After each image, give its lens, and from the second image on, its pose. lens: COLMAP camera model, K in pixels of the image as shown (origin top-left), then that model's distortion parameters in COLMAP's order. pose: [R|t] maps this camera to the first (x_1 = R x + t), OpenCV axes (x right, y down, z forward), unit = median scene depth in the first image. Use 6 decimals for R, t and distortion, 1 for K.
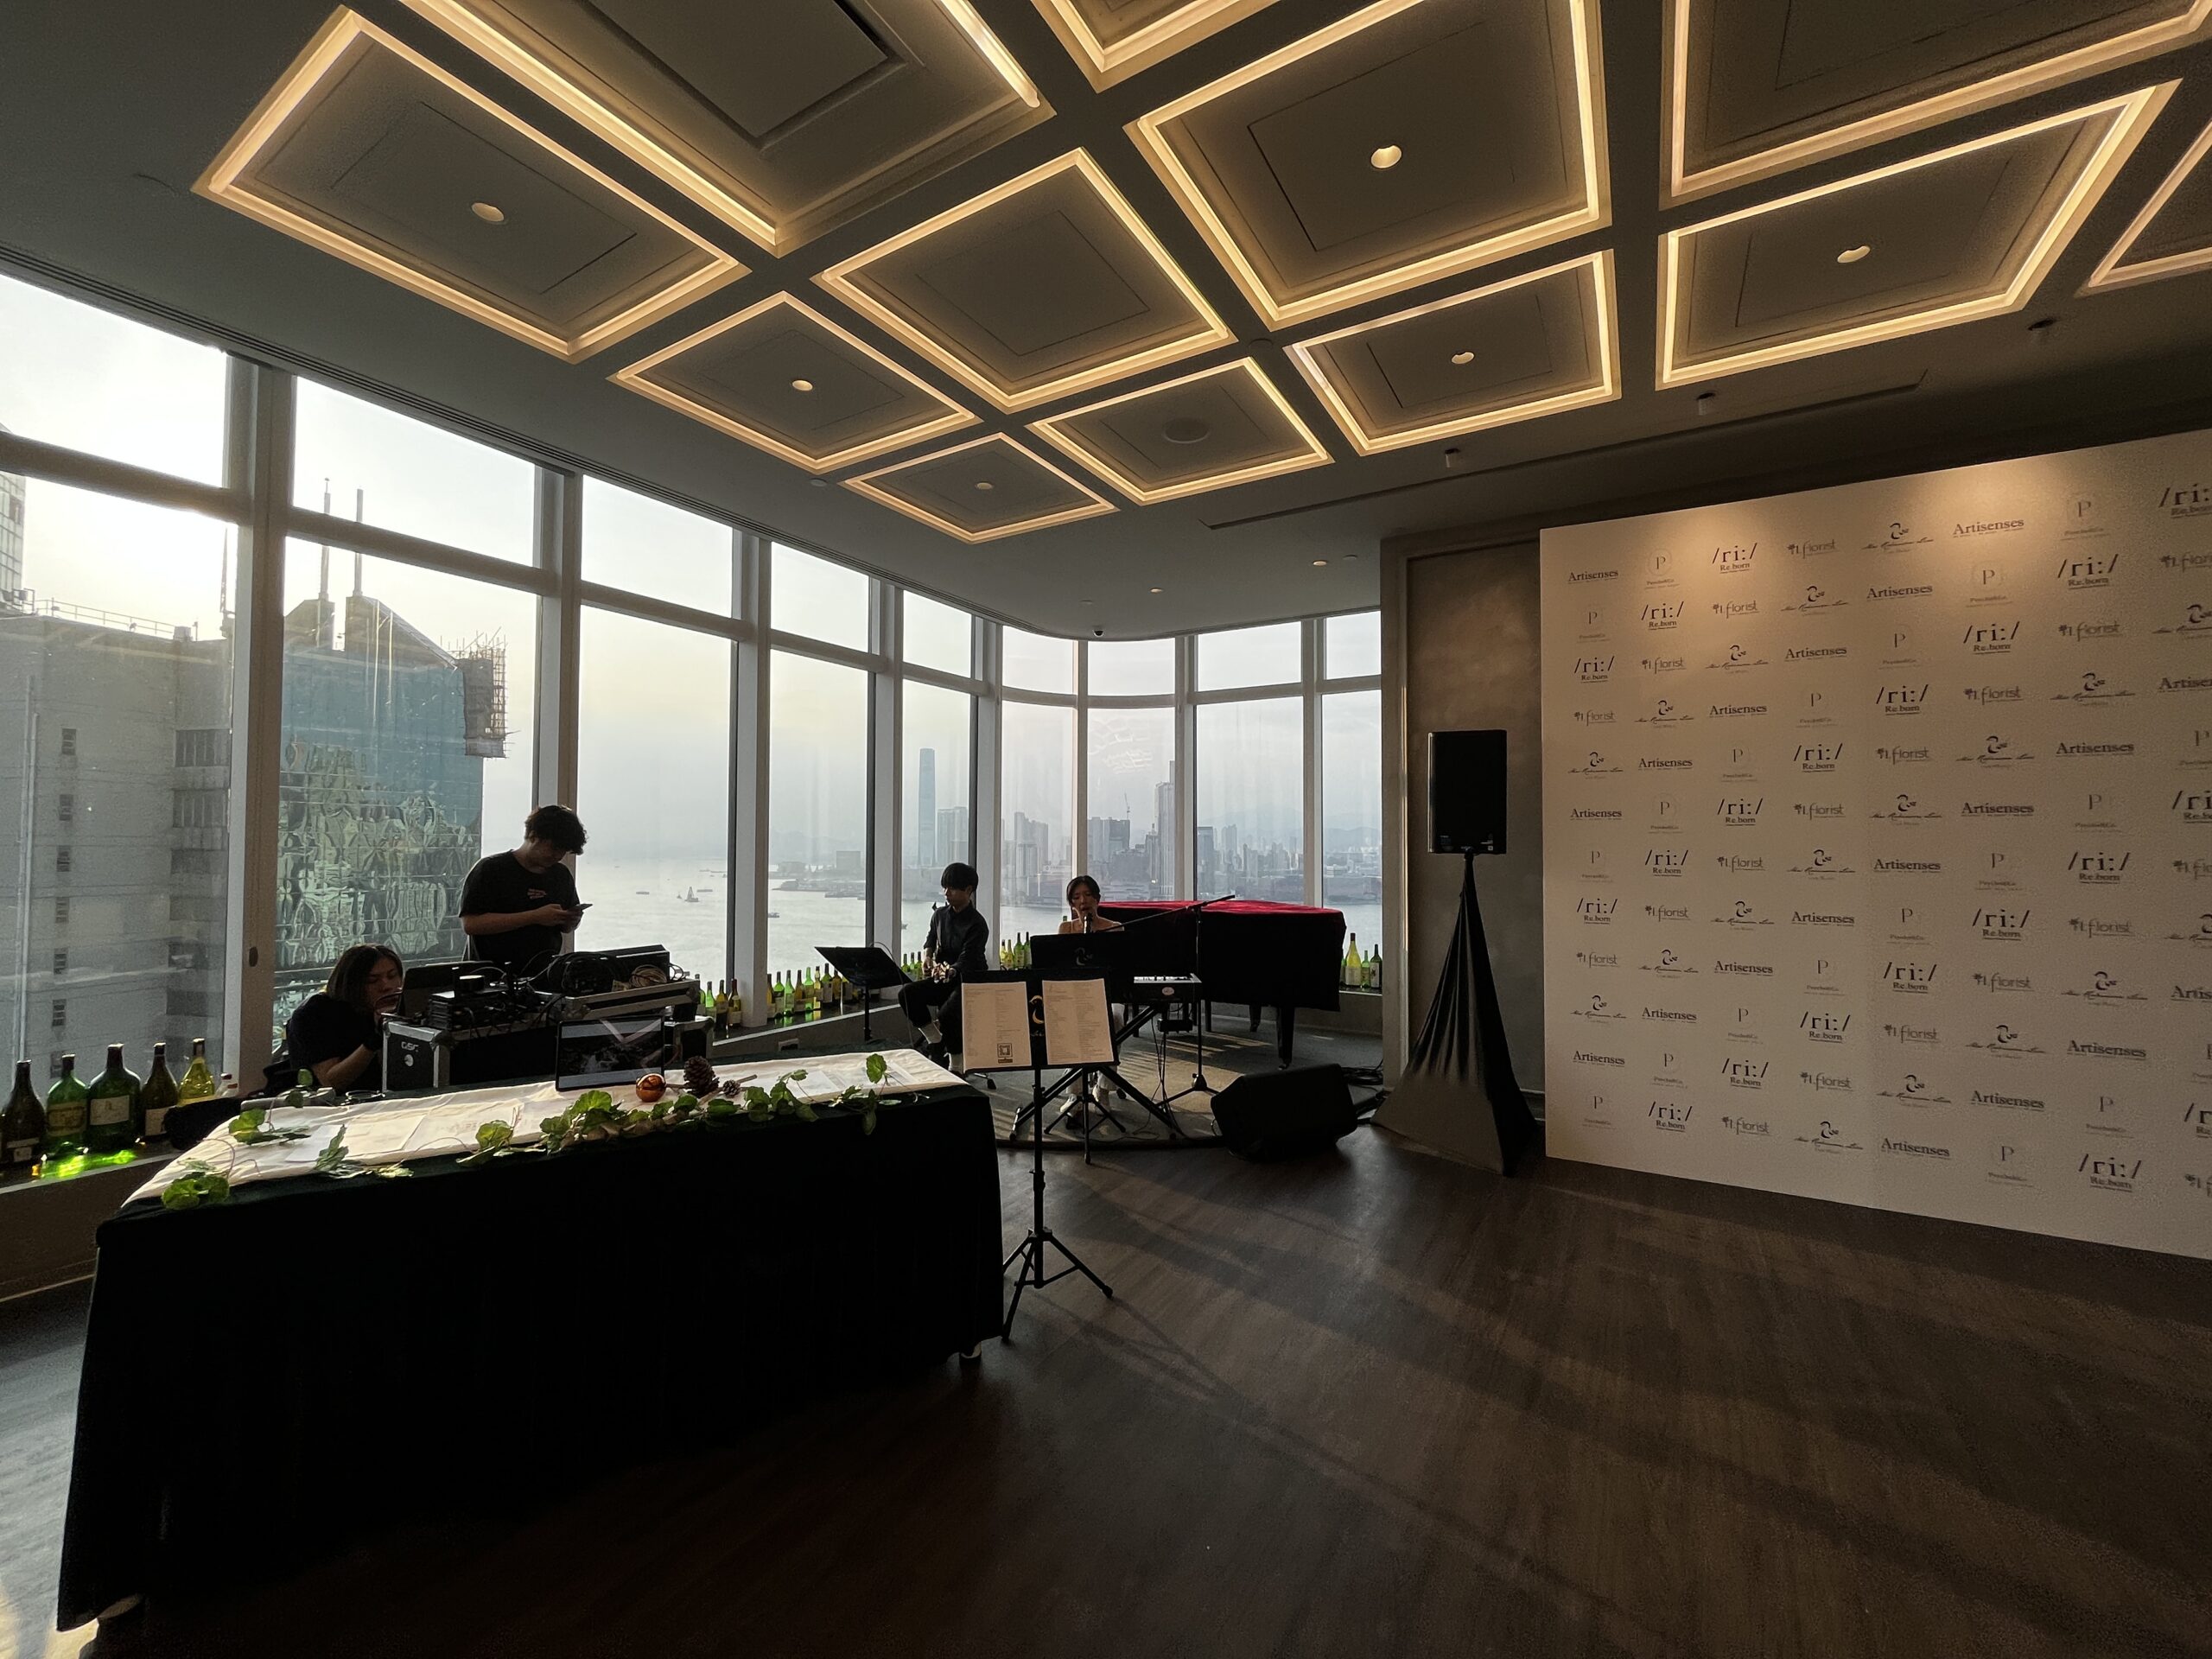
lens RADIAL K [[896.3, 0, 1106.0], [0, 896.3, 829.5], [0, 0, 1]] dist [-0.012817, -0.000232]
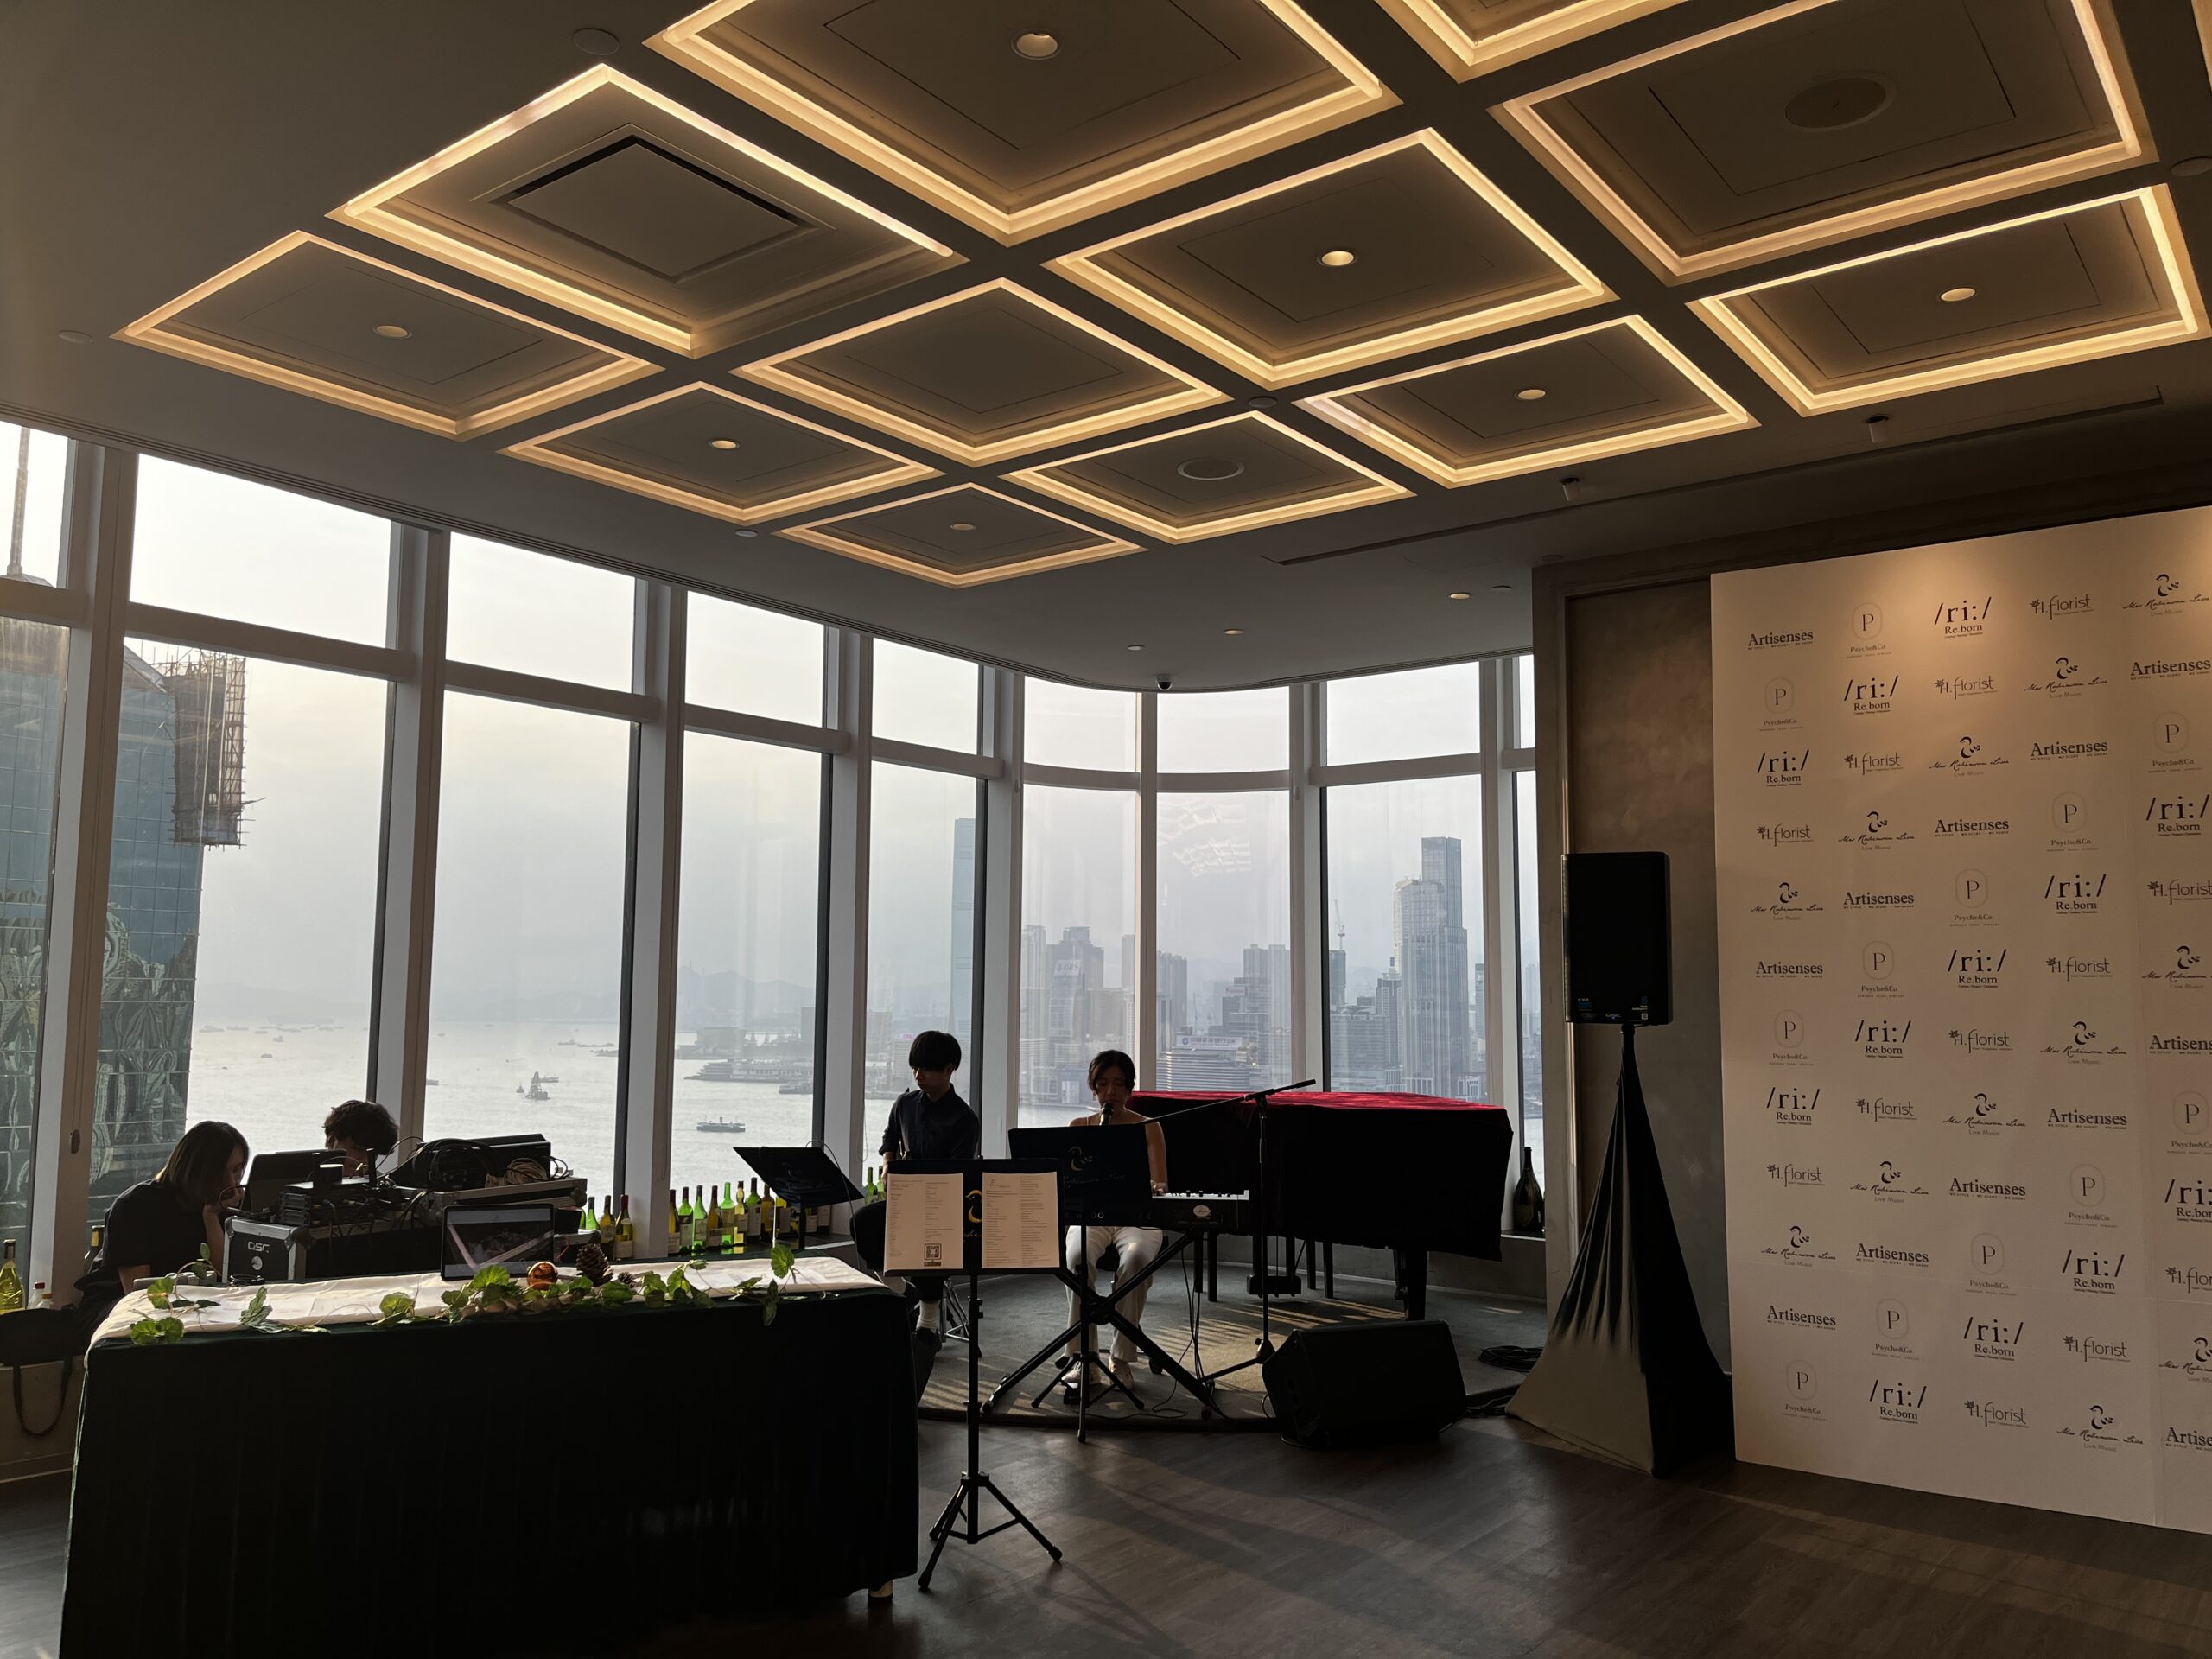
lens RADIAL K [[1693.1, 0, 1112.3], [0, 1693.1, 842.6], [0, 0, 1]] dist [0.042083, -0.076783]
pose [[0.993717, -0.006854, -0.111709, 0.161275], [-0.001406, 0.997280, -0.073688, -0.017305], [0.111910, 0.073382, 0.991005, -0.416705]]
